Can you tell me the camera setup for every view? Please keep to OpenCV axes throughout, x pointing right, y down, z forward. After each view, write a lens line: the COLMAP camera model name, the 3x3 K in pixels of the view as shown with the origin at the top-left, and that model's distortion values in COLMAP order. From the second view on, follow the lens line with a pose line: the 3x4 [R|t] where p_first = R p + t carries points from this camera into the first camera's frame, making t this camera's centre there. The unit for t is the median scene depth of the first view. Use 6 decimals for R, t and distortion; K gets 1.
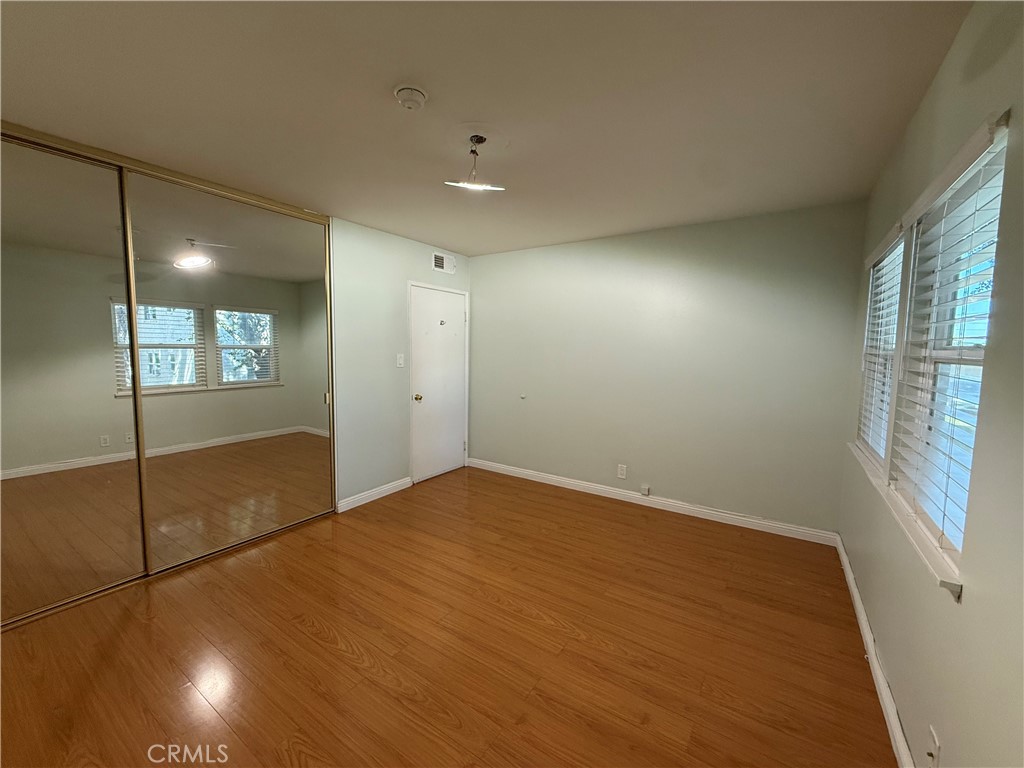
lens RADIAL K [[404.9, 0, 507.4], [0, 404.9, 386.9], [0, 0, 1]] dist [0.000924, 0.000190]
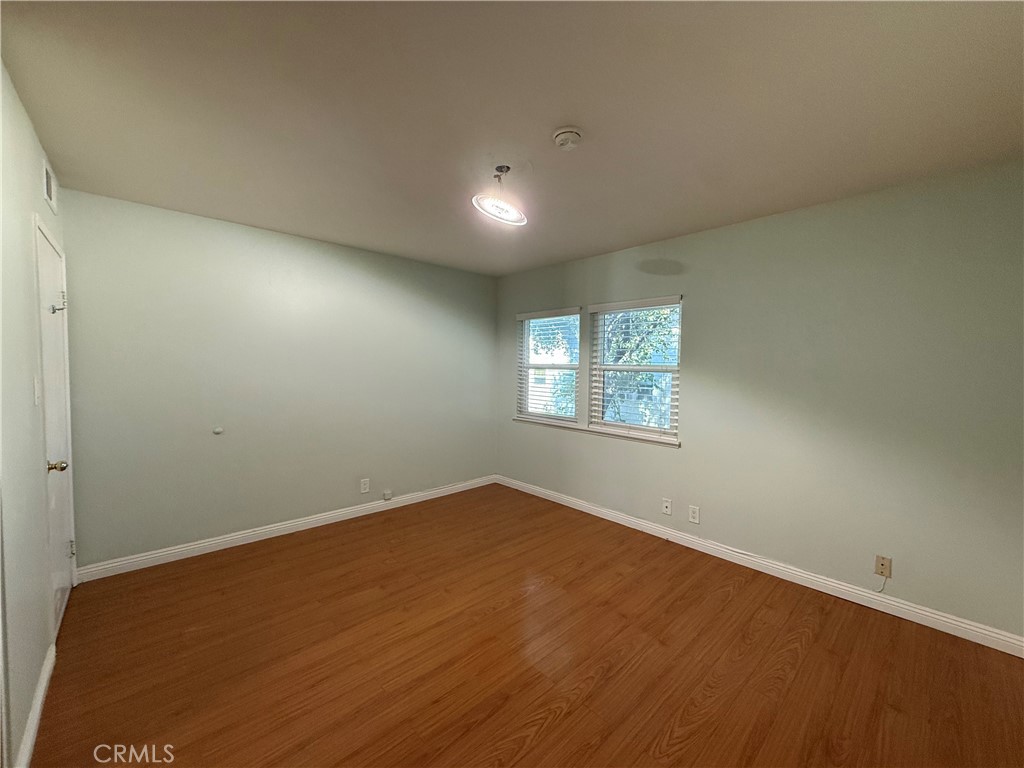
lens RADIAL K [[406.4, 0, 512.0], [0, 406.4, 384.0], [0, 0, 1]] dist [-0.000329, -0.000080]
pose [[0.229281, -0.051077, 0.972019, -0.713716], [0.081696, 0.996108, 0.033072, -0.052447], [-0.969926, 0.071828, 0.232561, 0.483270]]
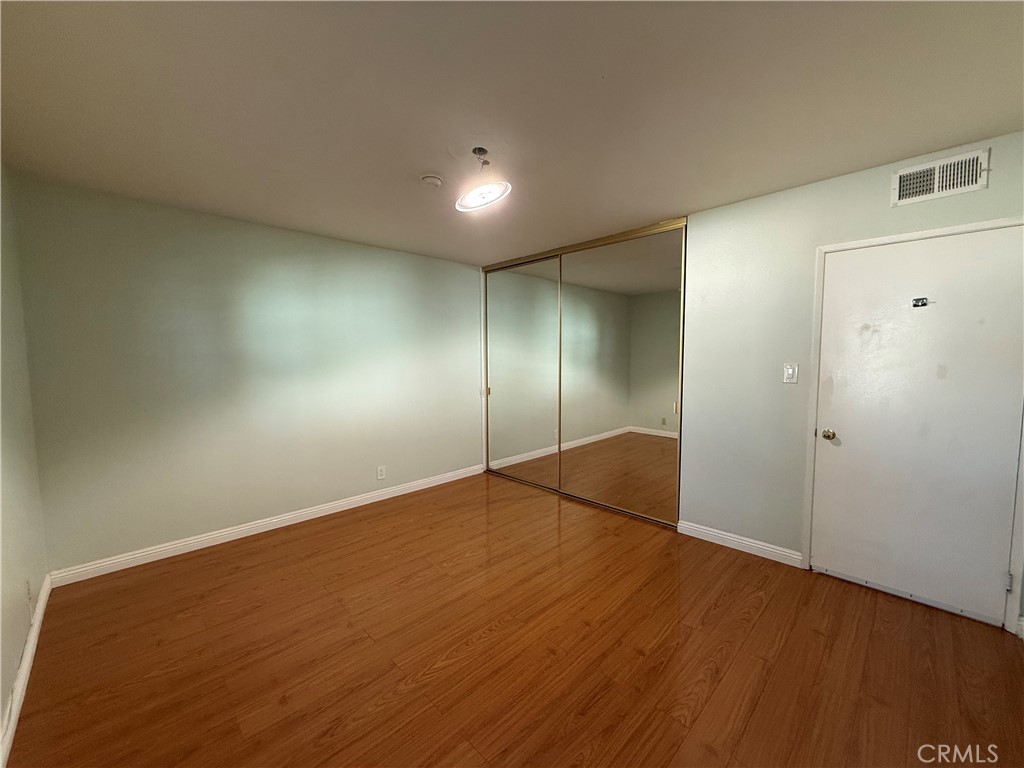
lens RADIAL K [[406.4, 0, 512.0], [0, 406.4, 384.0], [0, 0, 1]] dist [-0.000329, -0.000080]
pose [[-0.198741, 0.062437, -0.978061, 0.600188], [-0.087837, 0.992818, 0.081228, -0.074813], [0.976108, 0.102053, -0.191829, 0.840344]]
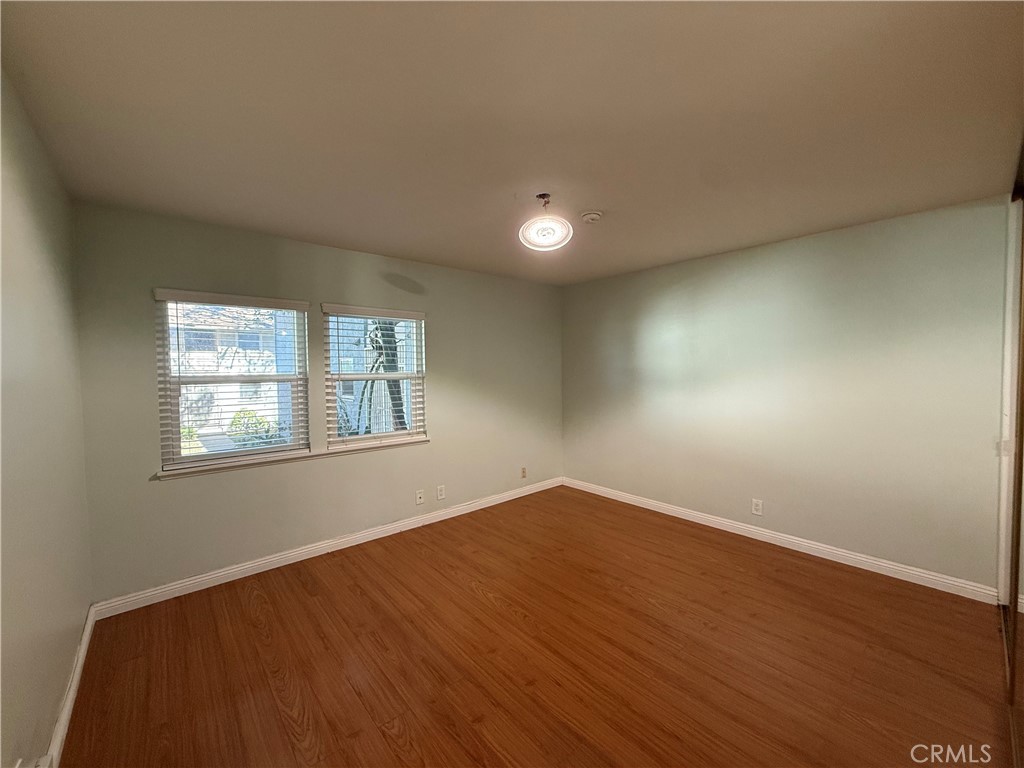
lens RADIAL K [[406.4, 0, 512.0], [0, 406.4, 384.0], [0, 0, 1]] dist [-0.000329, -0.000080]
pose [[-0.965121, -0.007716, 0.261690, -0.185973], [0.027380, 0.991109, 0.130202, -0.147080], [-0.260368, 0.132826, -0.956329, 1.390564]]
